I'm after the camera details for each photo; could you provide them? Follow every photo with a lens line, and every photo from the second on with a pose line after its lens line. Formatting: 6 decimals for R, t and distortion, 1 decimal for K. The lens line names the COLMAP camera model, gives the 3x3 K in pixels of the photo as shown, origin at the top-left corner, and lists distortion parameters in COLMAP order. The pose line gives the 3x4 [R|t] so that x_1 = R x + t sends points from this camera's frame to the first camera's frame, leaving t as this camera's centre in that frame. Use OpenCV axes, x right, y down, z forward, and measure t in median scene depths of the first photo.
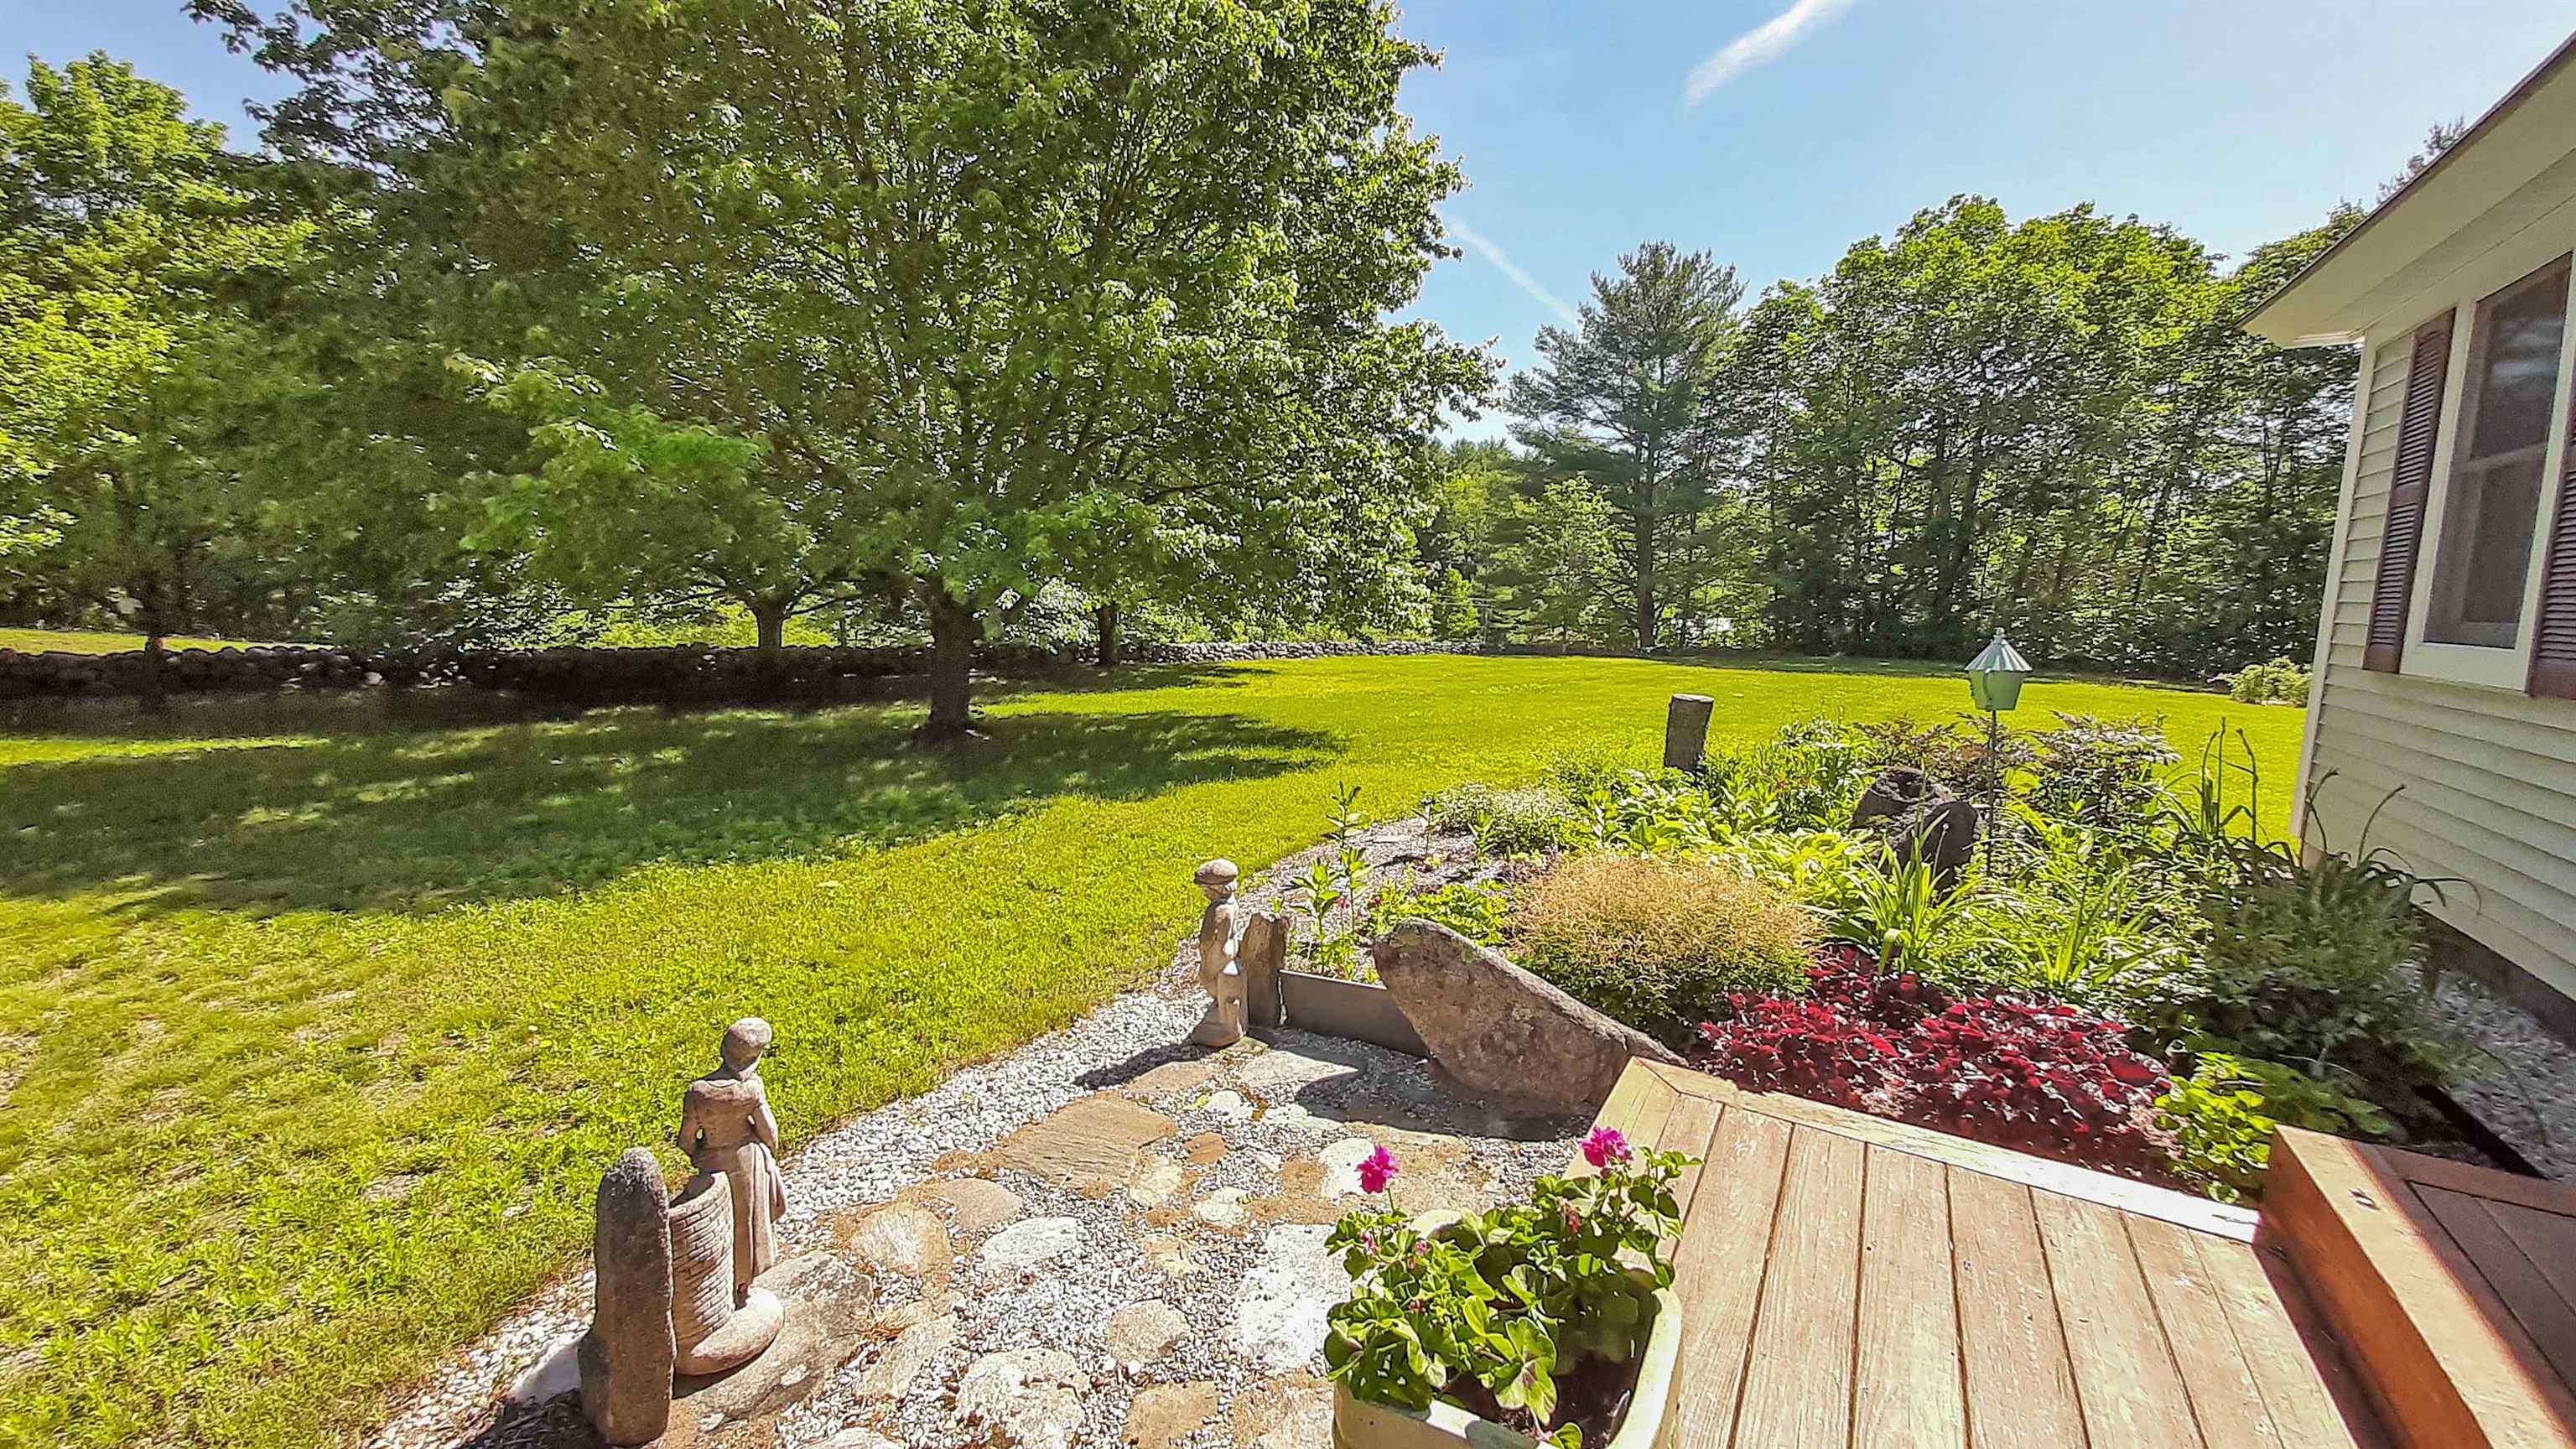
lens RADIAL K [[1000.5, 0, 1296.3], [0, 1000.5, 746.6], [0, 0, 1]] dist [0.051216, -0.020205]
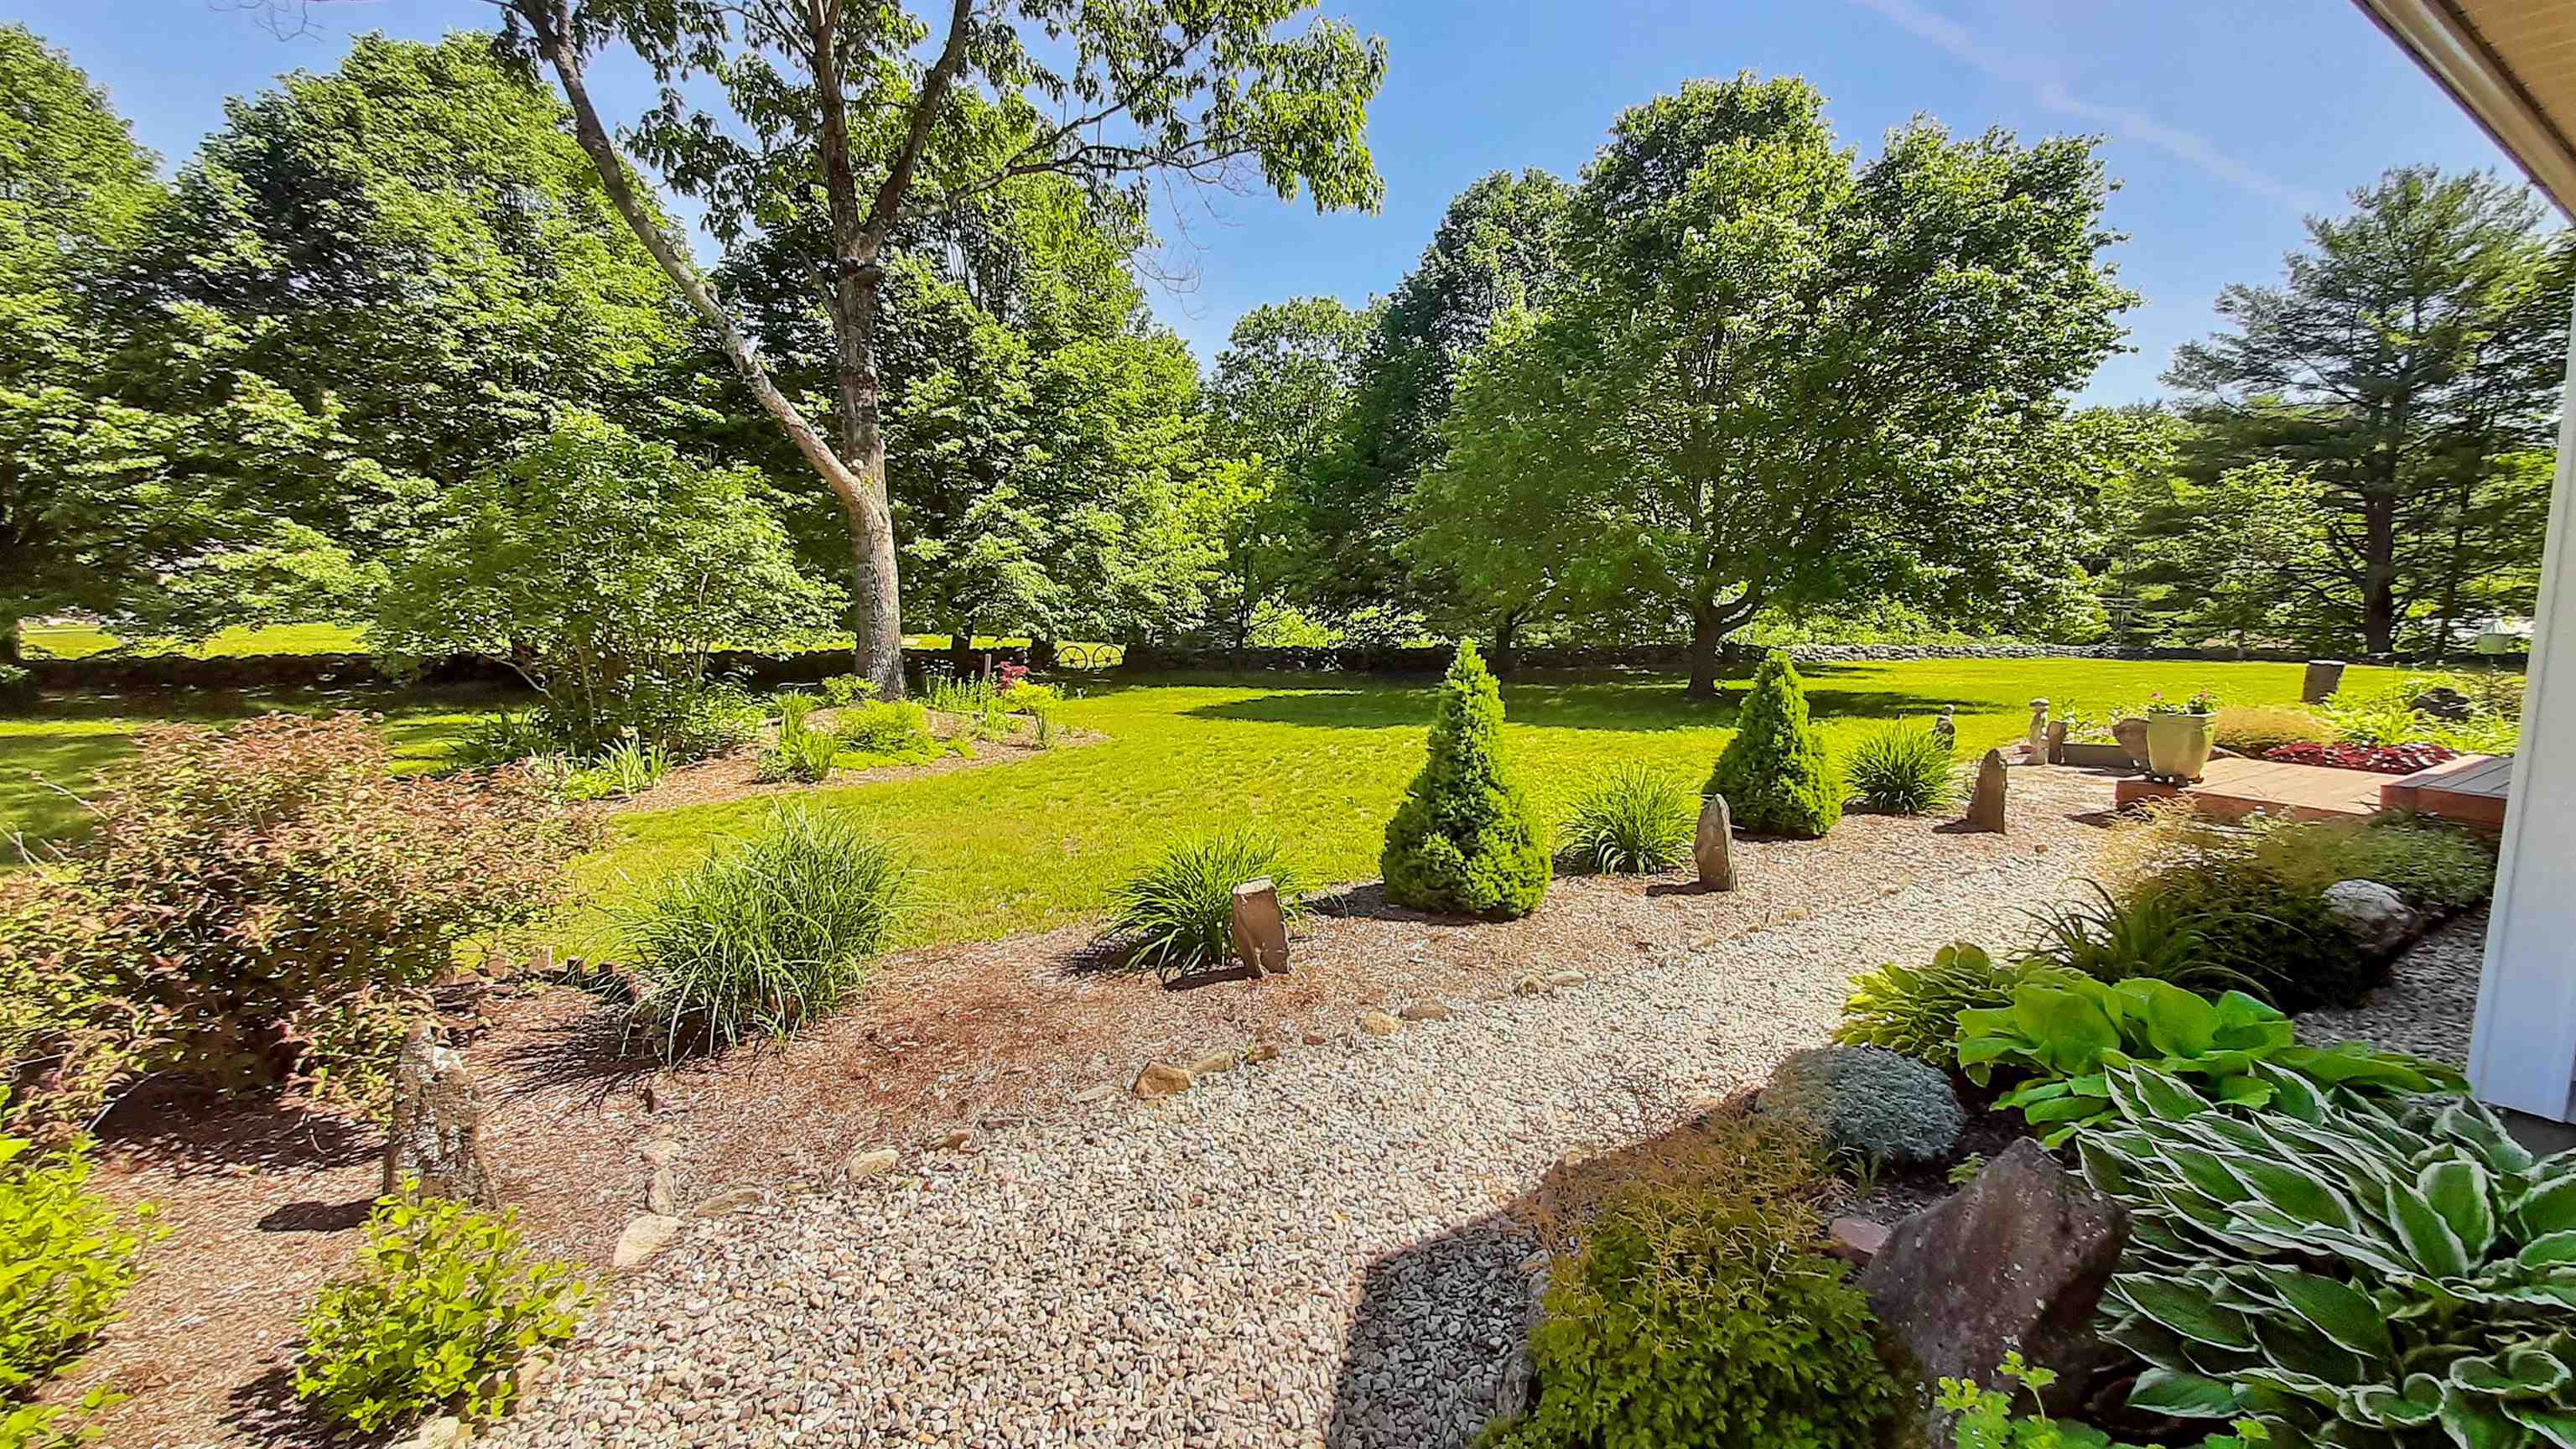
lens RADIAL K [[1000.5, 0, 1296.3], [0, 1000.5, 746.6], [0, 0, 1]] dist [0.051216, -0.020205]
pose [[0.884195, 0.044062, -0.465036, -0.035283], [-0.049693, 0.998765, 0.000148, 0.021213], [0.464468, 0.022978, 0.885292, -0.151704]]
